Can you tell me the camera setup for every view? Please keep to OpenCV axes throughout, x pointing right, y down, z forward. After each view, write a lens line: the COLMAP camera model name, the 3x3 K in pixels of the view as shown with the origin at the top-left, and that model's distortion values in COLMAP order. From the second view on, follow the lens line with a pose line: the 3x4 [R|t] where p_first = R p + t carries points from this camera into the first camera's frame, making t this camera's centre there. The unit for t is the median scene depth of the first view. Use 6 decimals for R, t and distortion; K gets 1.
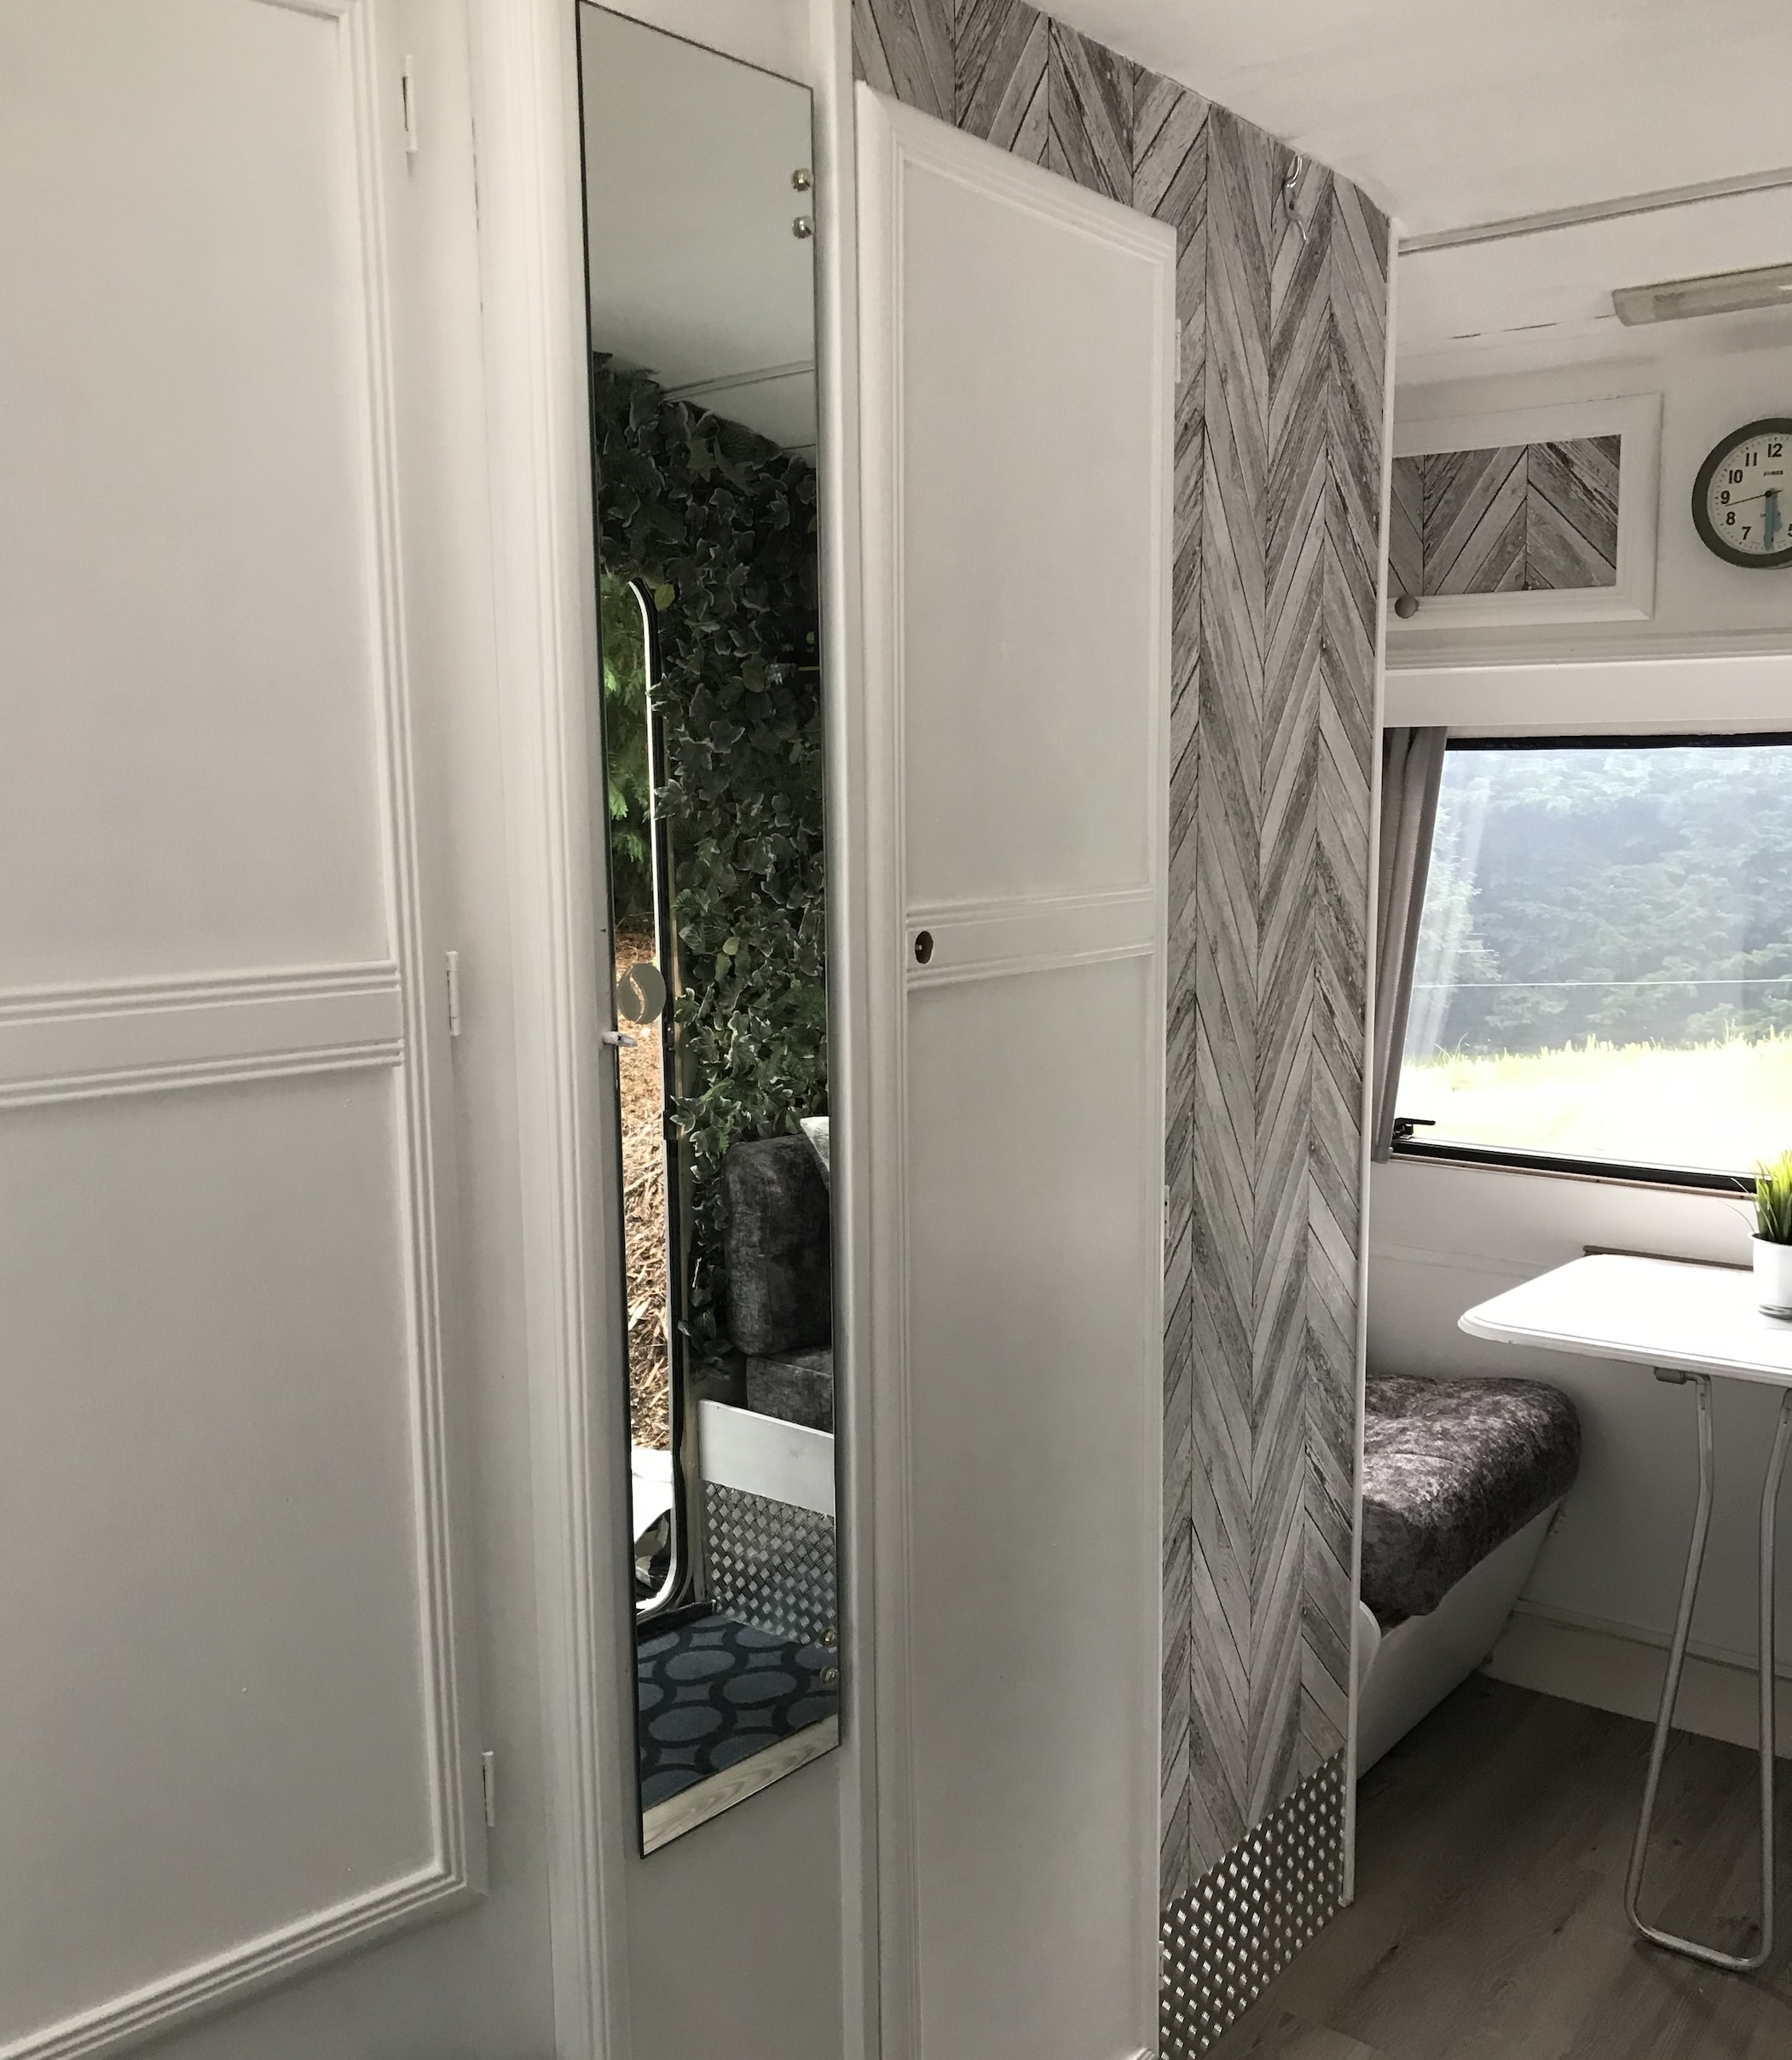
lens RADIAL K [[1936.2, 0, 894.8], [0, 1936.2, 1066.6], [0, 0, 1]] dist [0.007602, -0.000852]
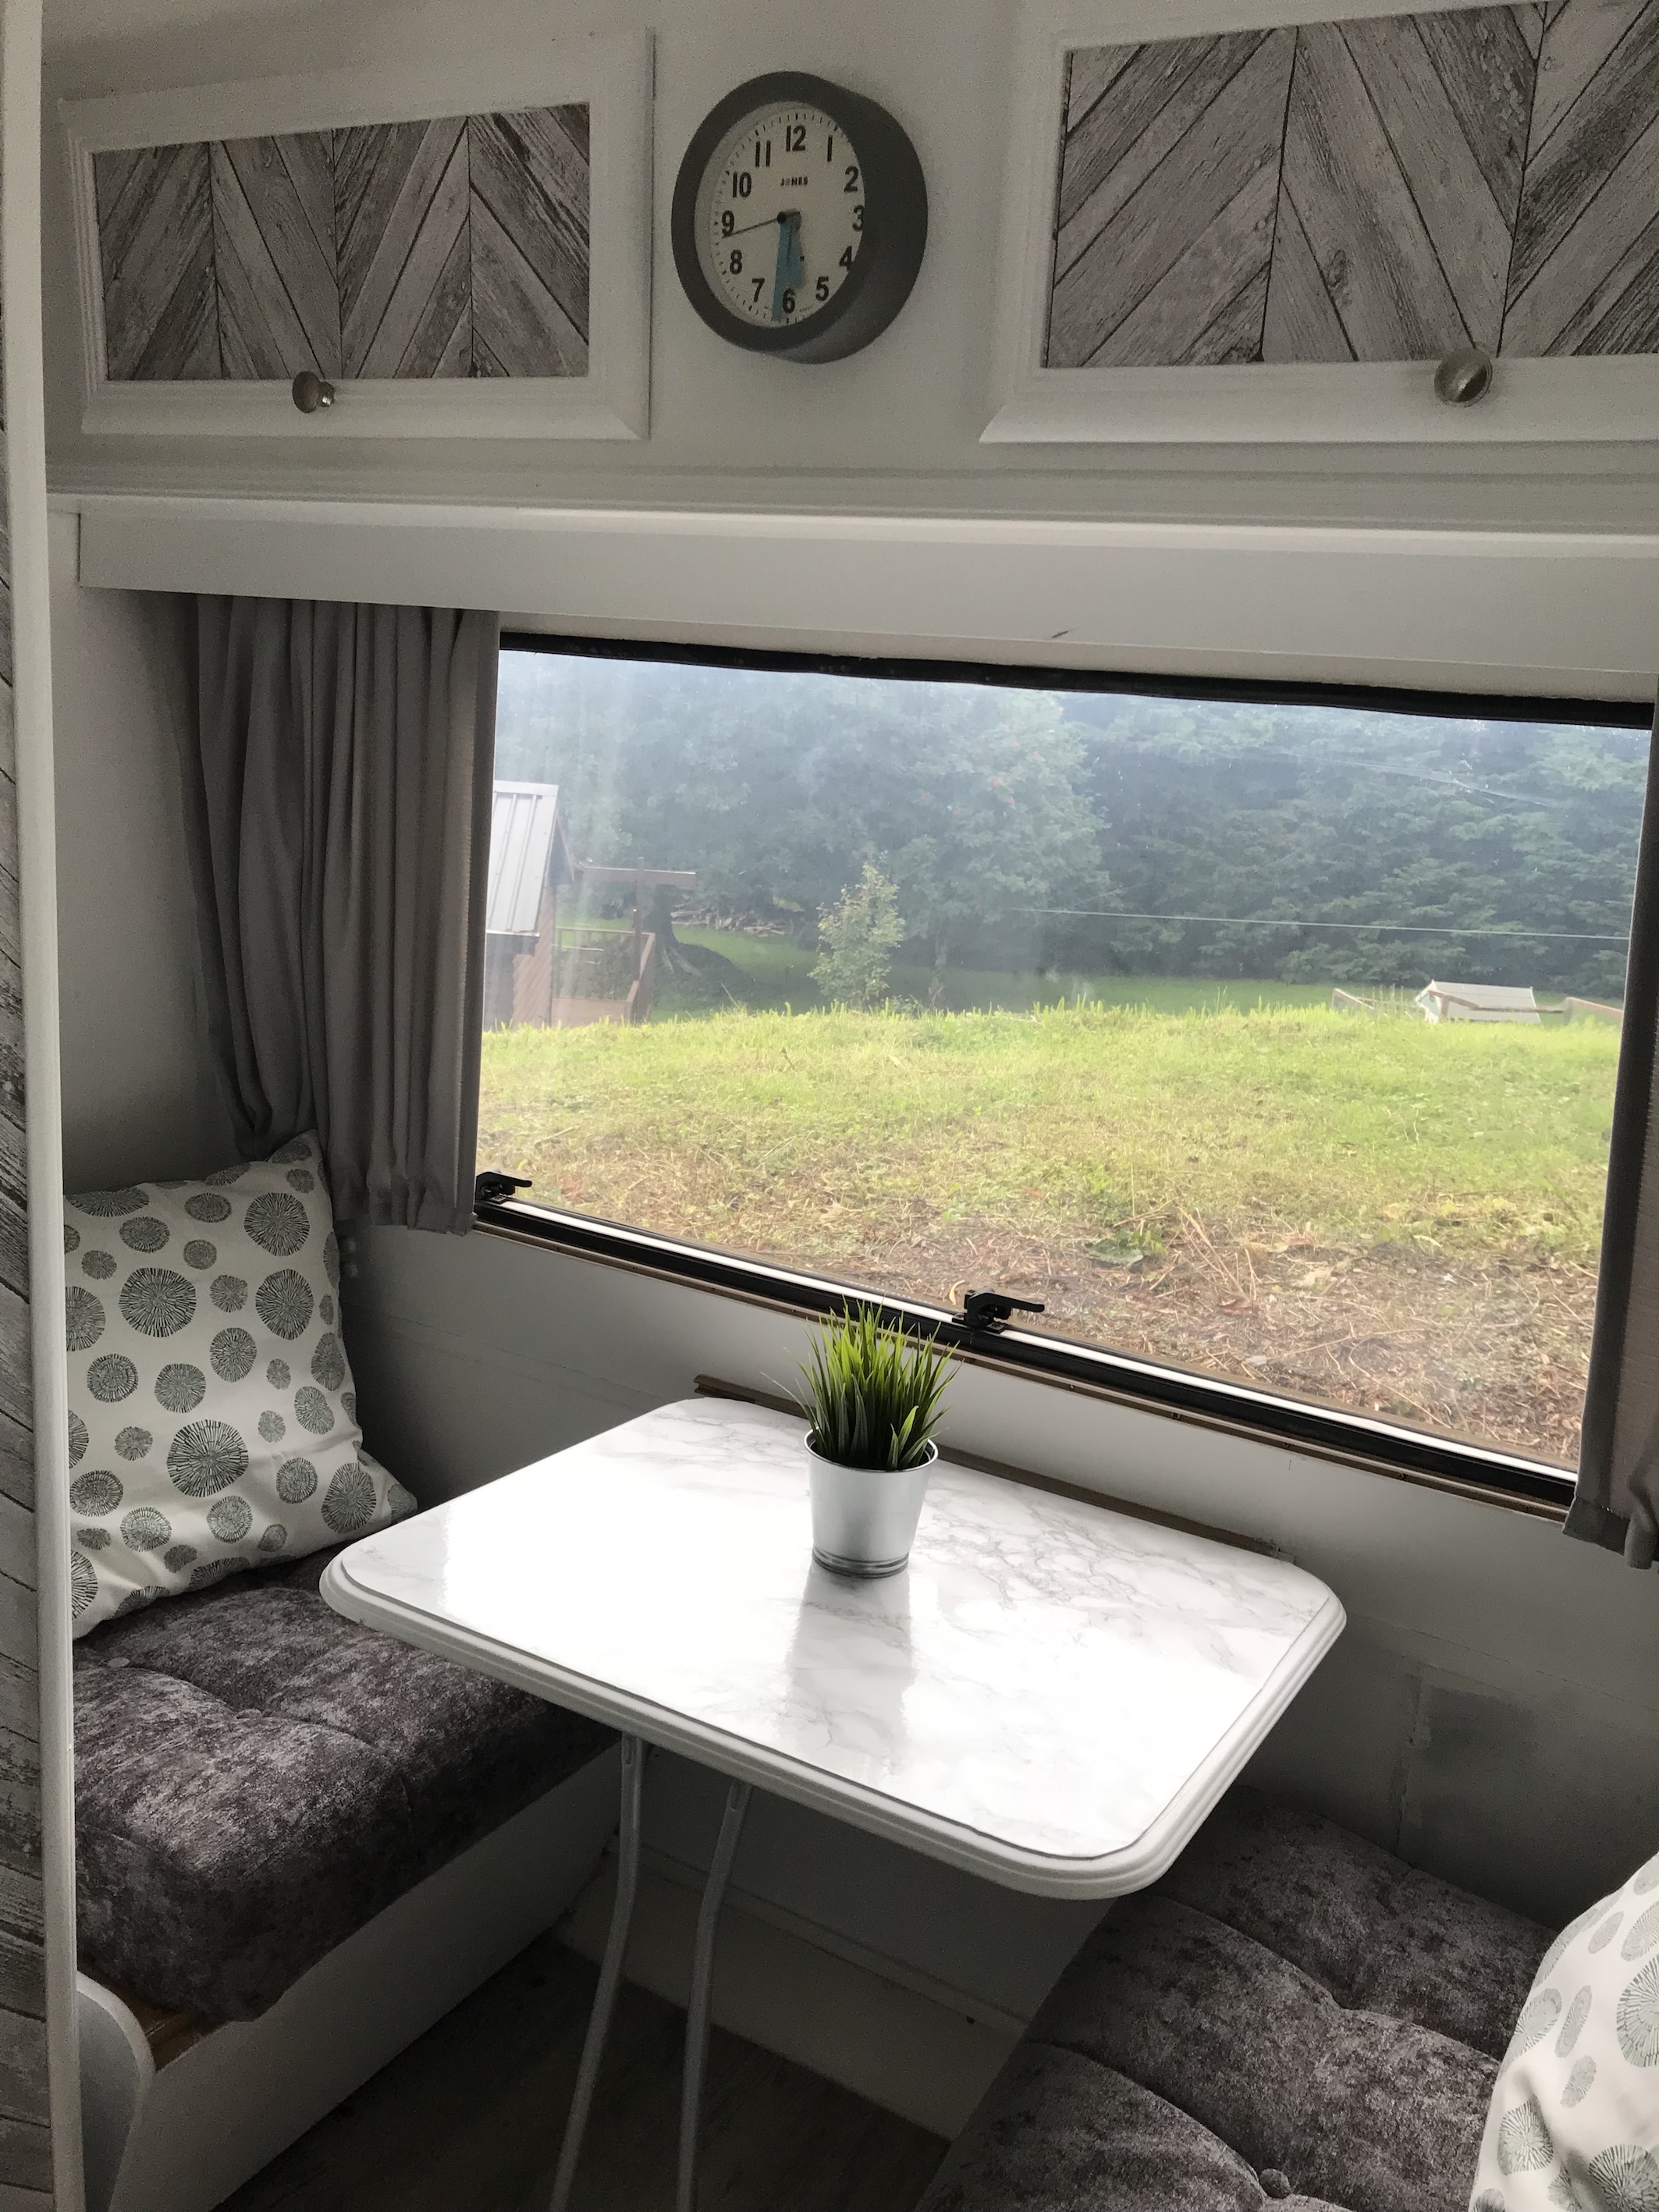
lens RADIAL K [[1846.5, 0, 829.5], [0, 1846.5, 1106.0], [0, 0, 1]] dist [-0.031904, 0.095657]
pose [[0.987894, 0.046191, 0.148094, 0.353059], [-0.057439, 0.995706, 0.072597, -0.067882], [-0.144104, -0.080224, 0.986305, 0.397276]]
